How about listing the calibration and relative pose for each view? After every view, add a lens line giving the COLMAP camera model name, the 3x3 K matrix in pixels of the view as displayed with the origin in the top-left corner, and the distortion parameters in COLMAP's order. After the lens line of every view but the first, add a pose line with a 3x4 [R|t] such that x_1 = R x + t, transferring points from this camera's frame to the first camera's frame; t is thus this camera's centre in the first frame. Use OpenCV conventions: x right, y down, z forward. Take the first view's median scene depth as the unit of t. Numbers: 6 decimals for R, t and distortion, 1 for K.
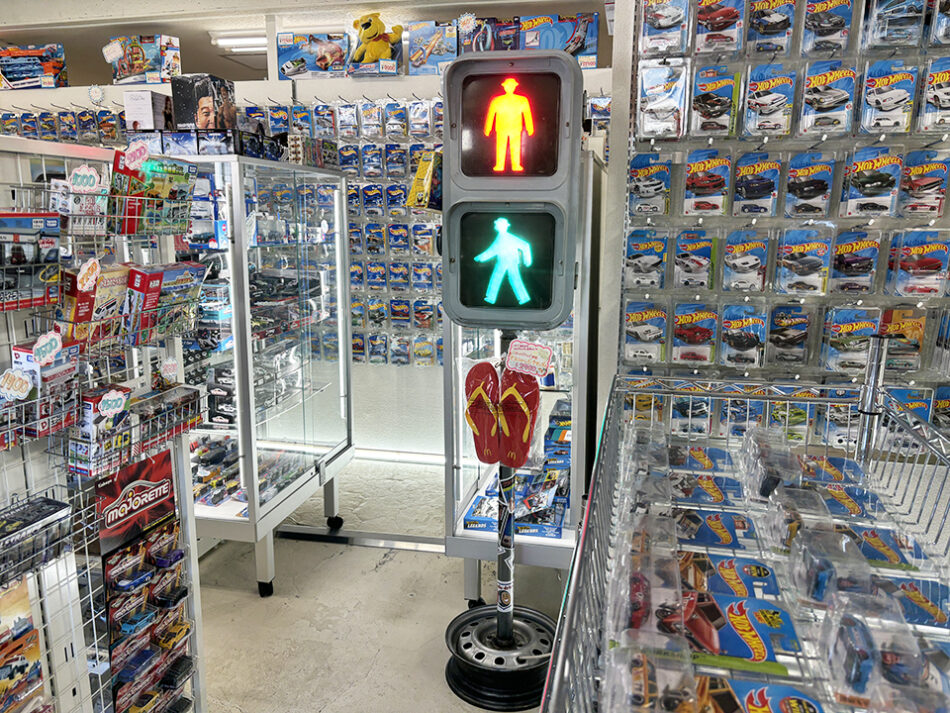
lens RADIAL K [[715.5, 0, 475.0], [0, 715.5, 356.5], [0, 0, 1]] dist [0.060025, -0.068795]
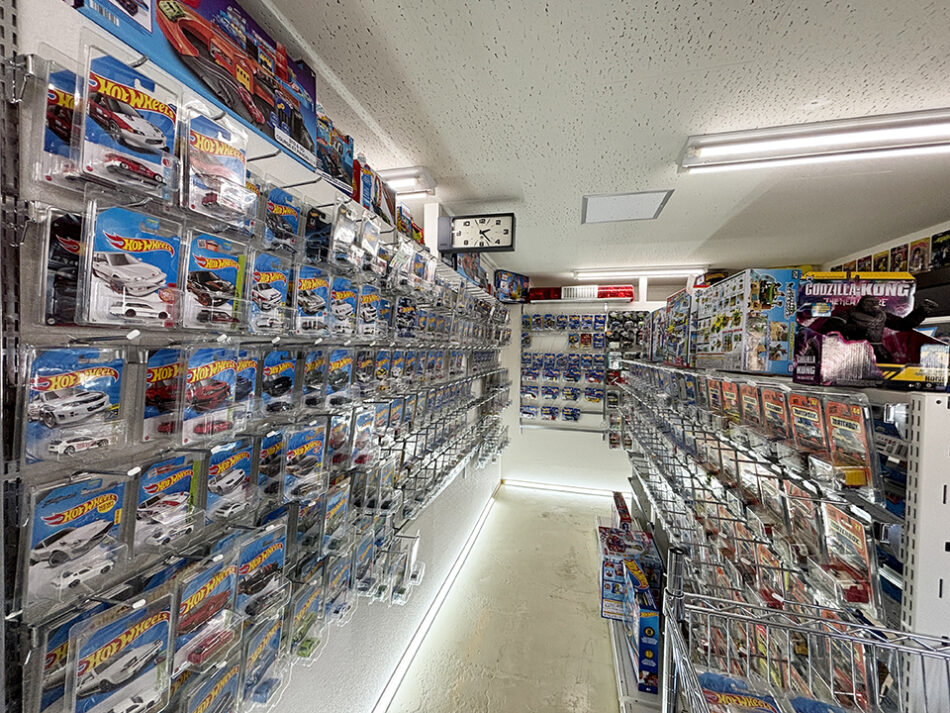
lens RADIAL K [[378.6, 0, 475.0], [0, 378.6, 356.5], [0, 0, 1]] dist [-0.001358, -0.000424]
pose [[0.032884, -0.024676, 0.999155, -0.038856], [0.177434, 0.983960, 0.018462, -0.250010], [-0.983583, 0.176676, 0.036735, 0.764669]]
